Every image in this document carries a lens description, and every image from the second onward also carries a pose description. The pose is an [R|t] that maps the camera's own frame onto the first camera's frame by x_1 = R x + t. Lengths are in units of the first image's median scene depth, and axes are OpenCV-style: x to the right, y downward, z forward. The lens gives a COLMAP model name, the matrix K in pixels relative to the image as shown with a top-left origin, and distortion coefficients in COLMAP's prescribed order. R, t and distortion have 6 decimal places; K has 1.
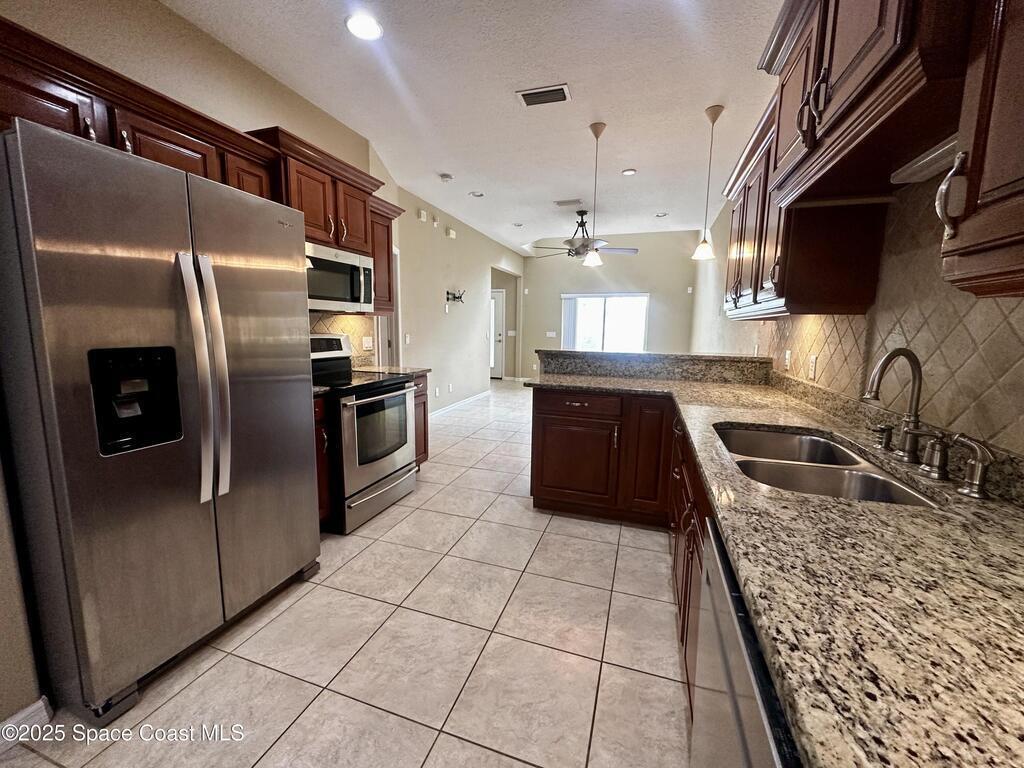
lens RADIAL K [[410.2, 0, 512.6], [0, 410.2, 385.4], [0, 0, 1]] dist [-0.003558, 0.000332]
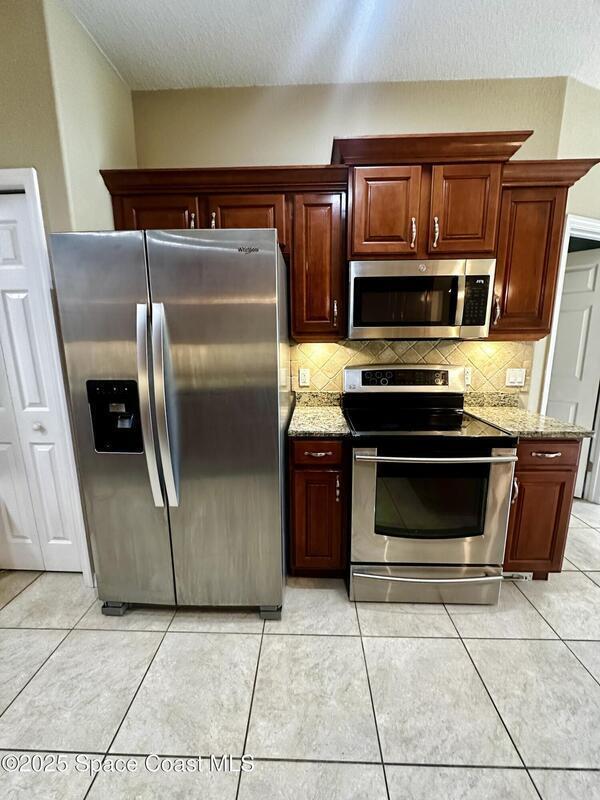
lens RADIAL K [[320.5, 0, 298.2], [0, 320.5, 402.2], [0, 0, 1]] dist [-0.003558, 0.000332]
pose [[0.287081, 0.159245, -0.944577, 0.111756], [-0.125935, 0.983800, 0.127583, -0.099500], [0.949592, 0.082329, 0.302485, 0.543649]]
